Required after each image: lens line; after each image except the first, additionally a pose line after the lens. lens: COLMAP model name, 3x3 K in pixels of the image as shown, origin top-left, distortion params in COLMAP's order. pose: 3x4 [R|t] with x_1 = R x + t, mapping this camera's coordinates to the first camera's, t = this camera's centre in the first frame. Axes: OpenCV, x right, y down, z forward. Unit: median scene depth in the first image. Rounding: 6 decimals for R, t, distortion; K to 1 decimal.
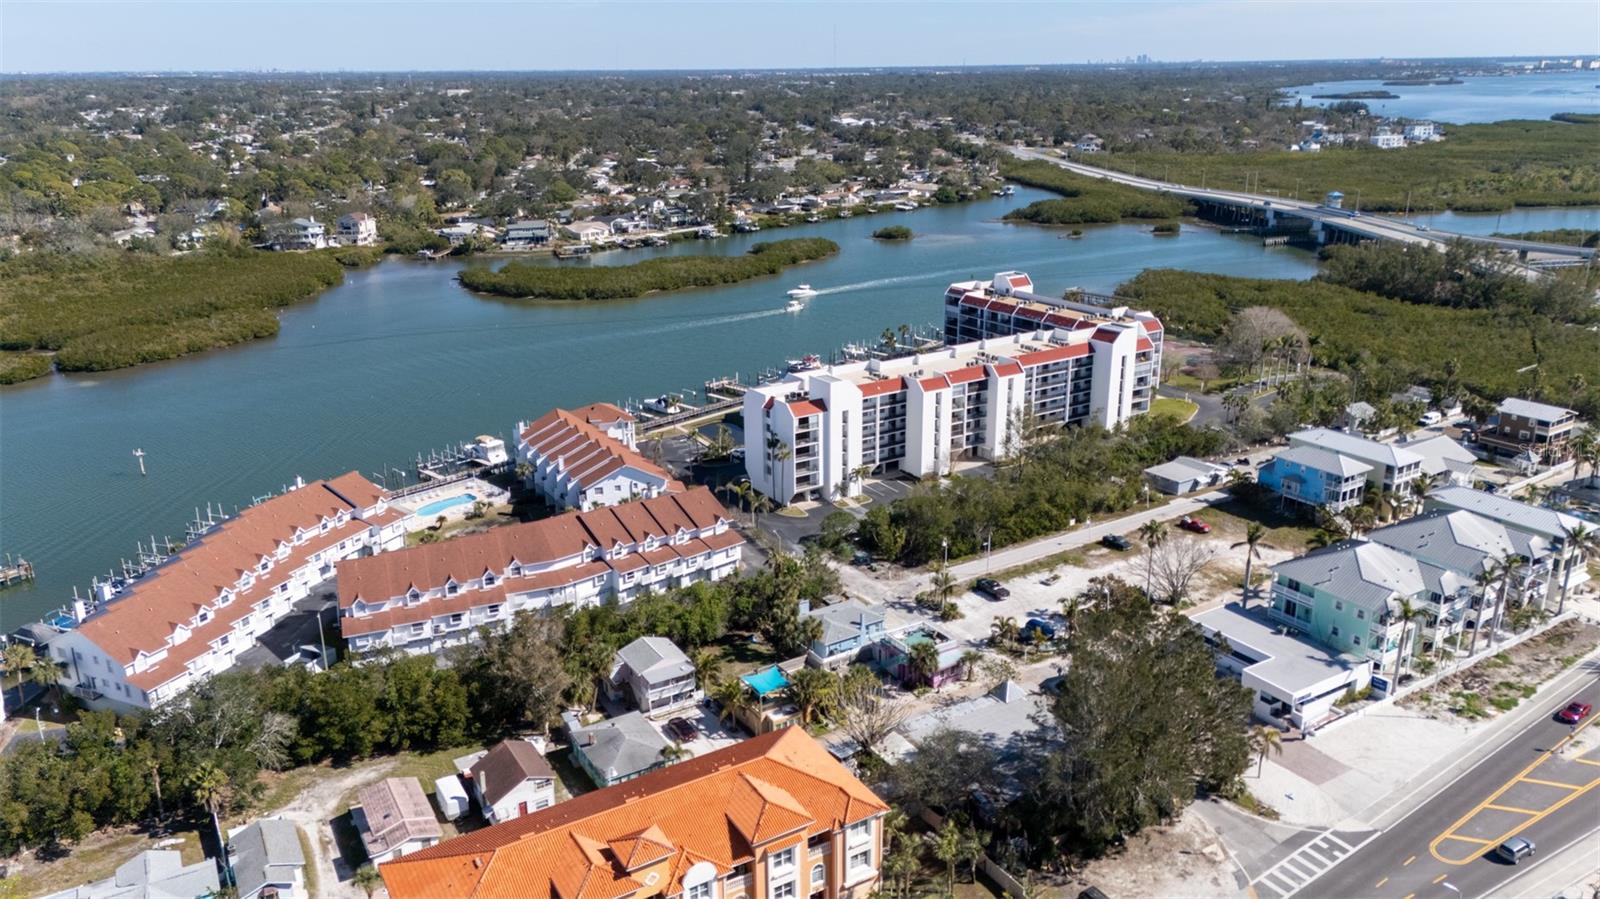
lens RADIAL K [[1132.7, 0, 800.0], [0, 1132.7, 449.5], [0, 0, 1]] dist [0.065318, -0.071872]
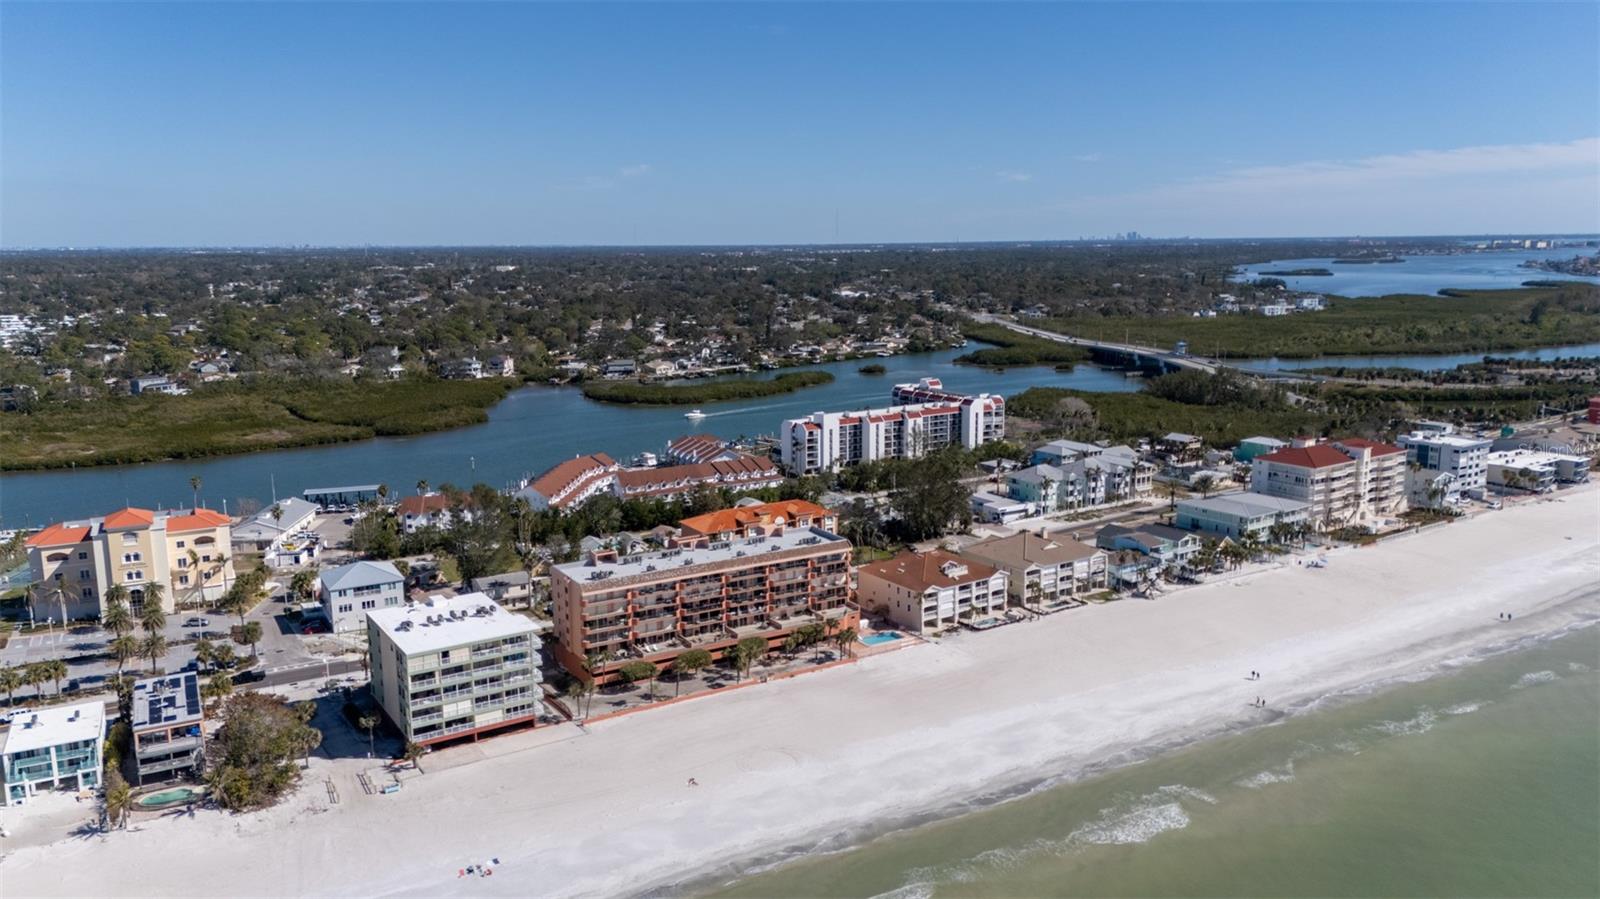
lens RADIAL K [[1132.7, 0, 800.0], [0, 1132.7, 449.5], [0, 0, 1]] dist [0.065318, -0.071872]
pose [[0.999988, 0.001860, -0.004607, -0.002423], [-0.002499, 0.989731, -0.142924, 0.100322], [0.004294, 0.142933, 0.989723, -0.351428]]
